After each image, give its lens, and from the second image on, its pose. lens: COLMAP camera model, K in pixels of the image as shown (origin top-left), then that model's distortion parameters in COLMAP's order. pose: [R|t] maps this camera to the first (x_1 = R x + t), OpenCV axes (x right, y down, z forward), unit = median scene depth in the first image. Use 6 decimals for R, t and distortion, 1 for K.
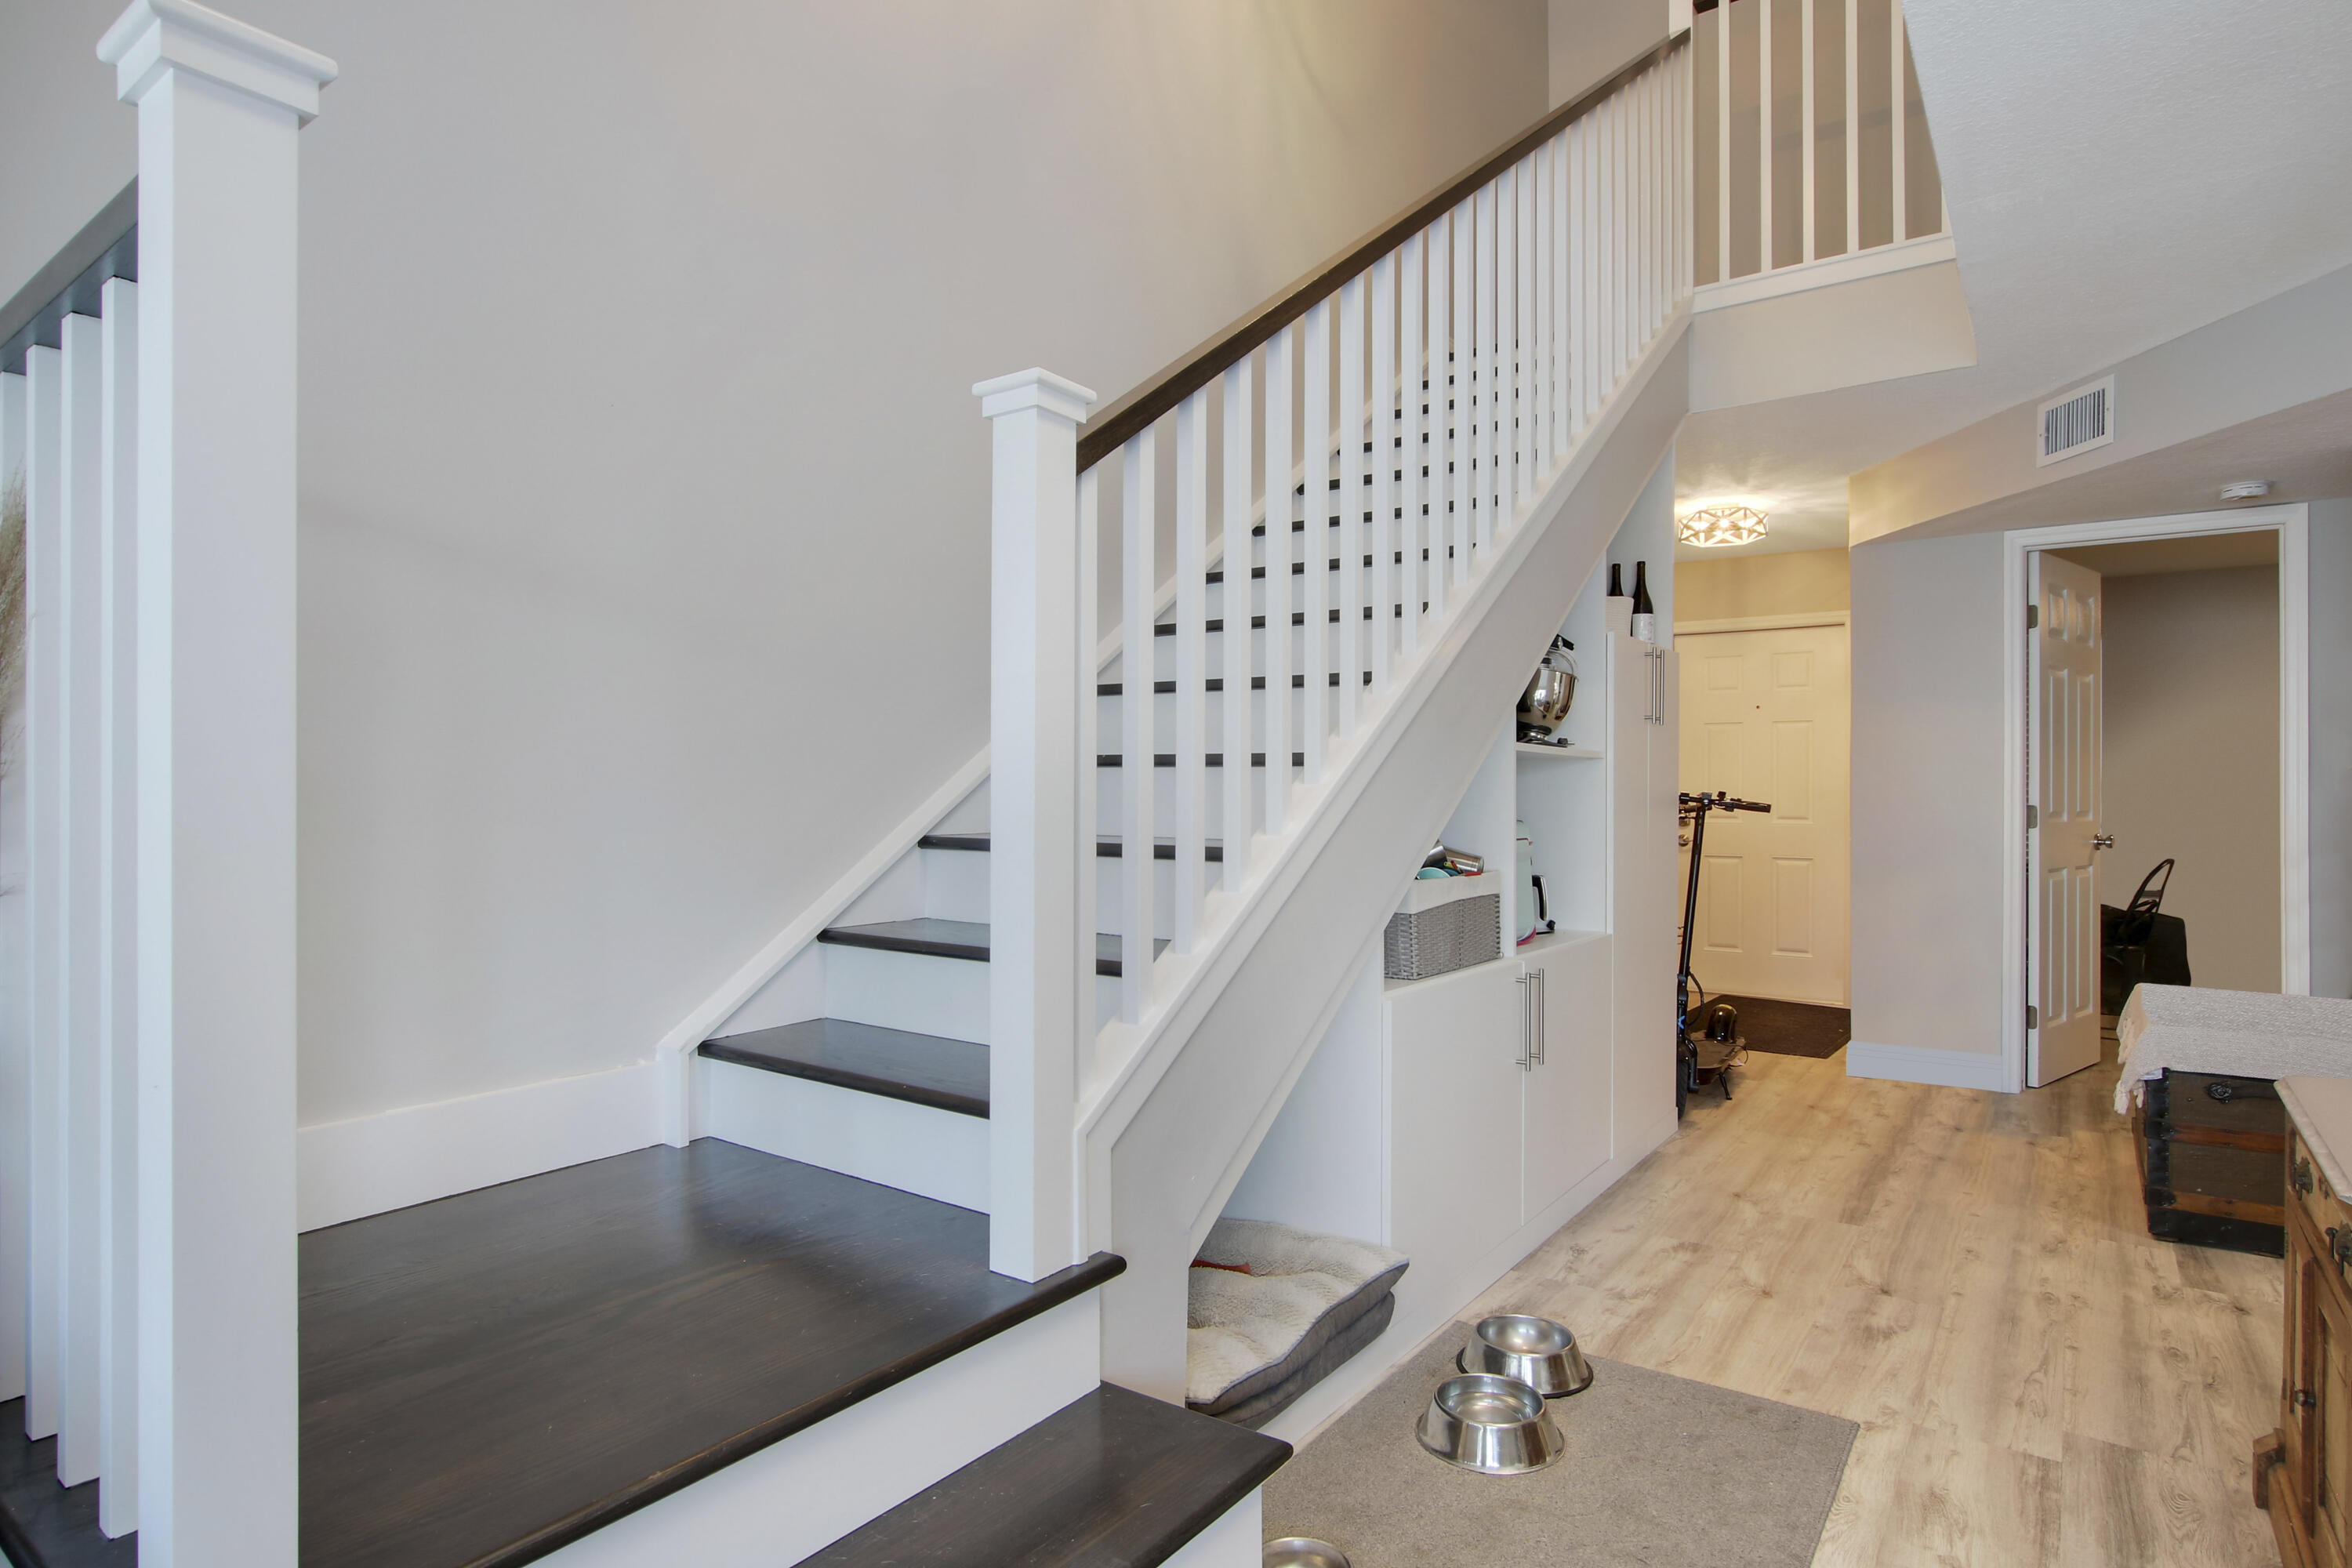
lens RADIAL K [[1235.4, 0, 1179.6], [0, 1235.4, 794.1], [0, 0, 1]] dist [0.001385, -0.000114]
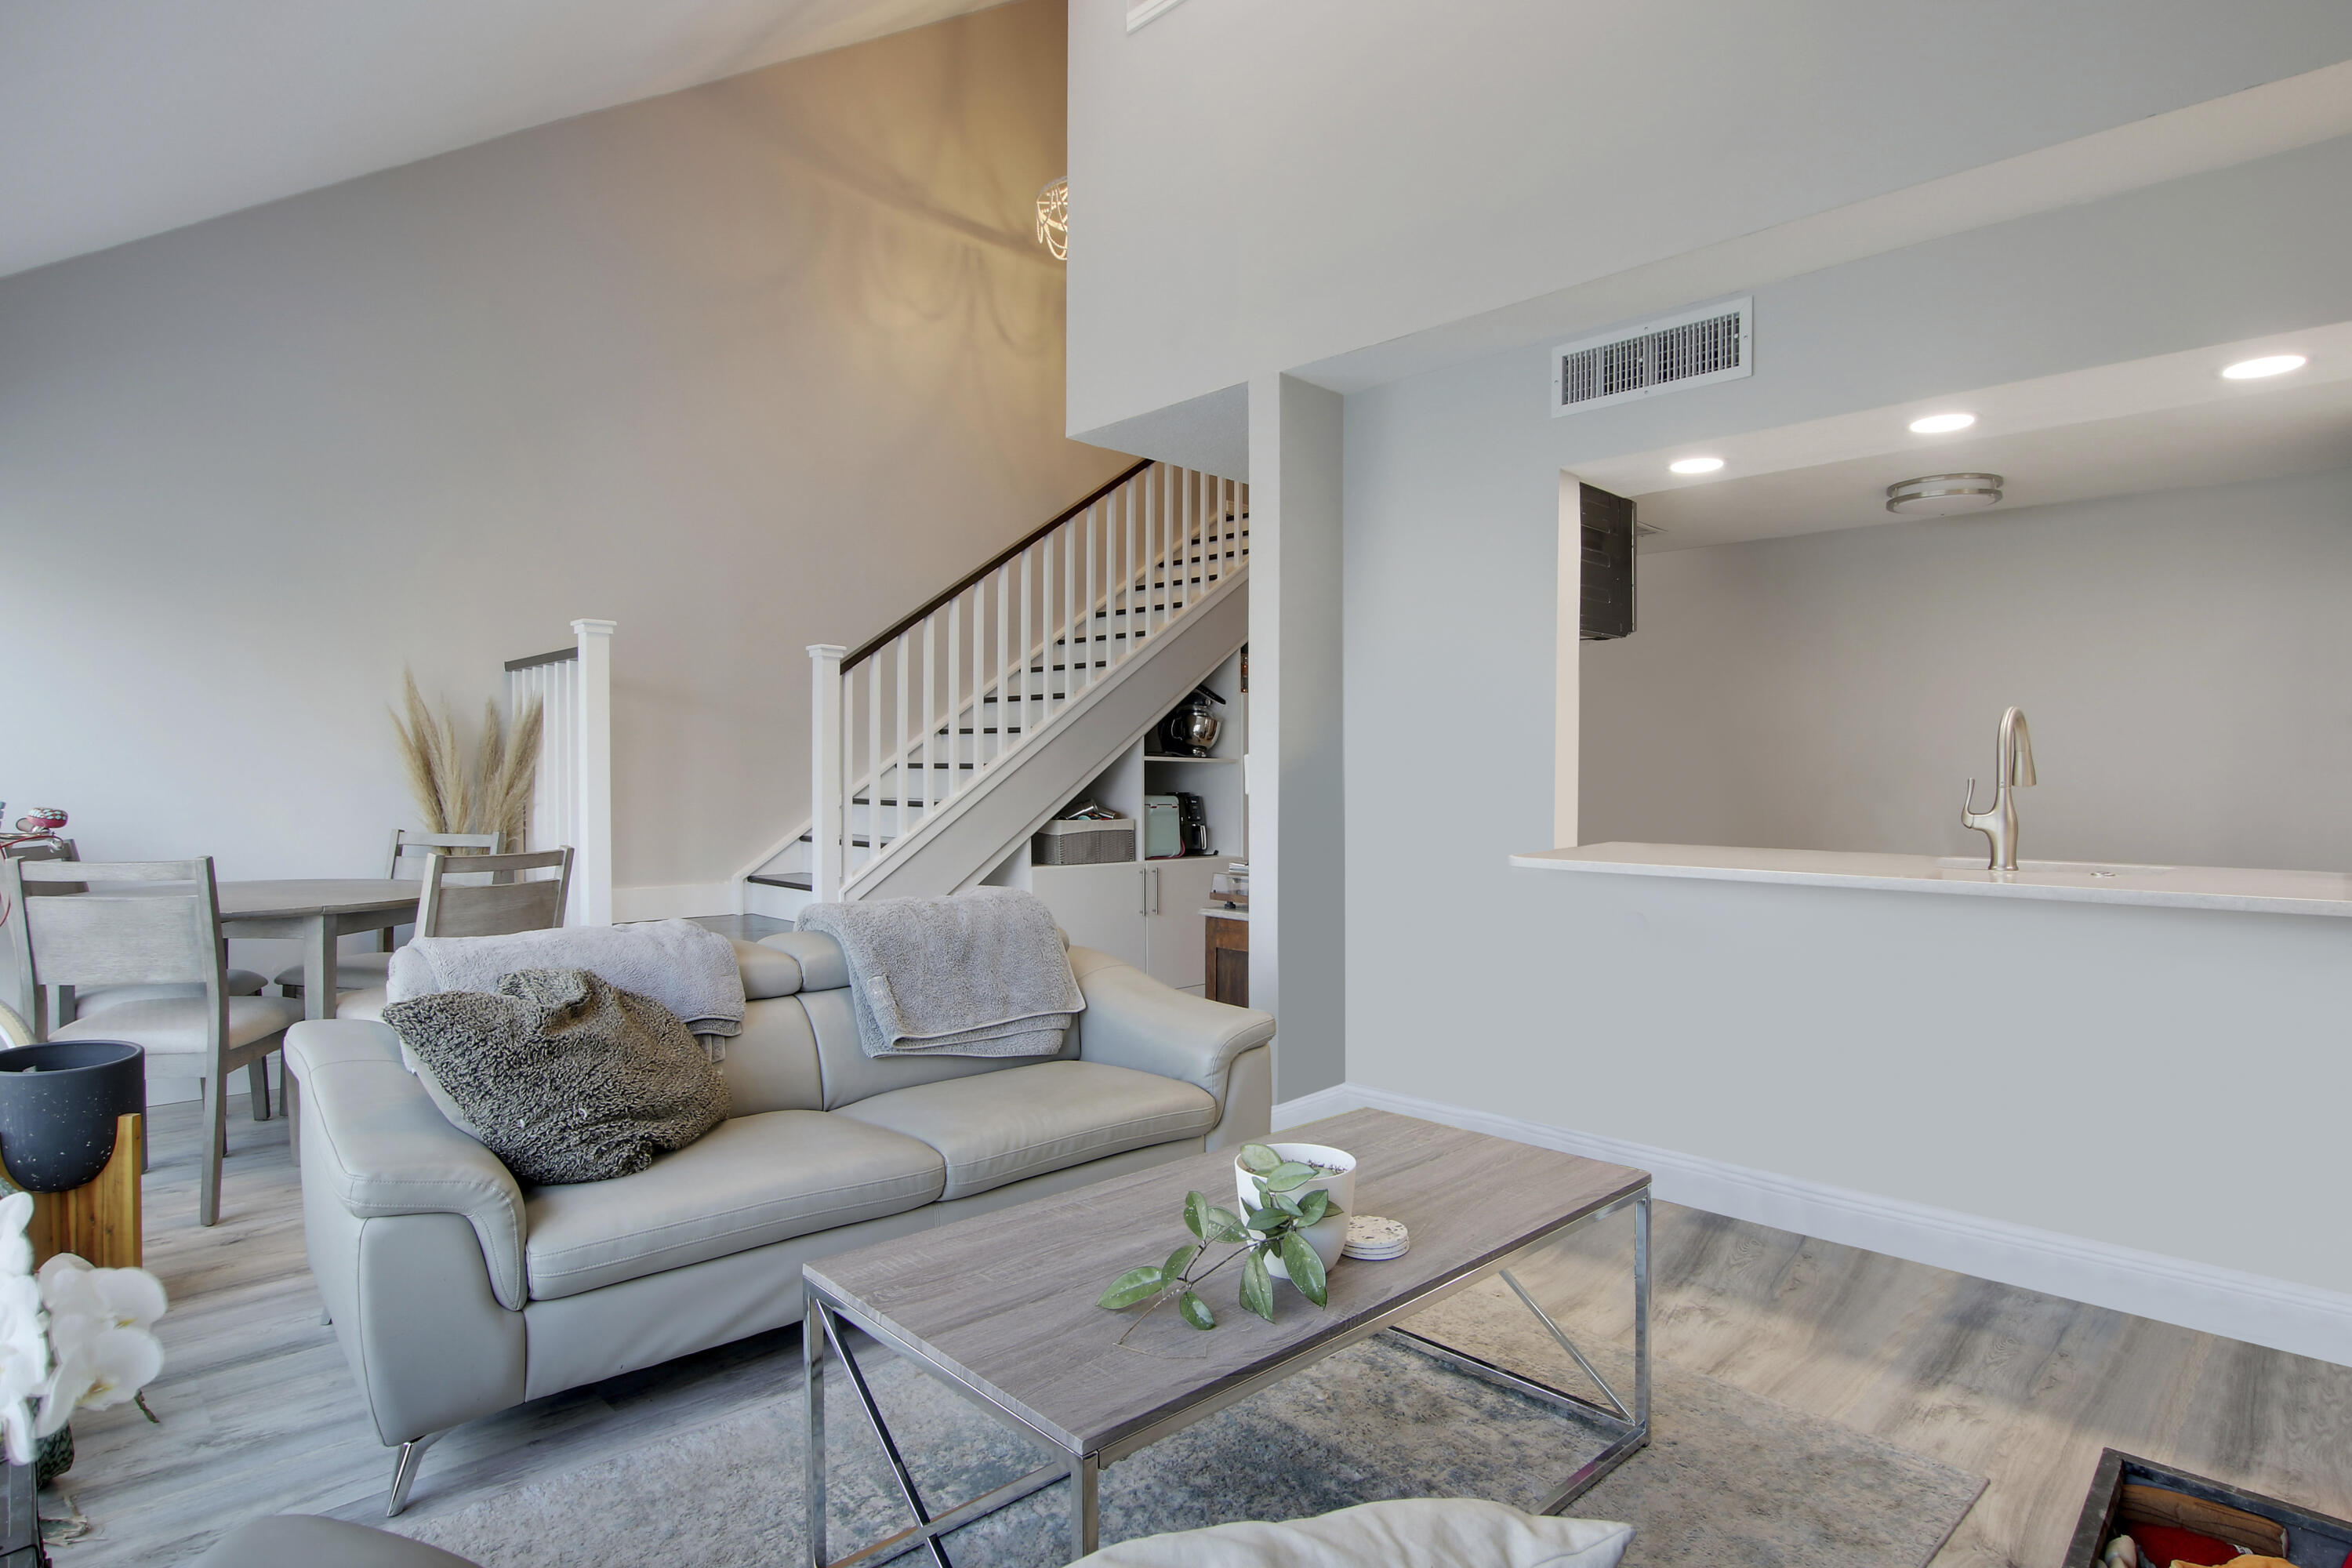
lens RADIAL K [[1235.4, 0, 1174.2], [0, 1235.4, 780.3], [0, 0, 1]] dist [0.001385, -0.000114]
pose [[0.982388, 0.002608, -0.186835, 1.120776], [-0.002066, 0.999993, 0.003098, -0.012127], [0.186842, -0.002658, 0.982386, -1.583657]]
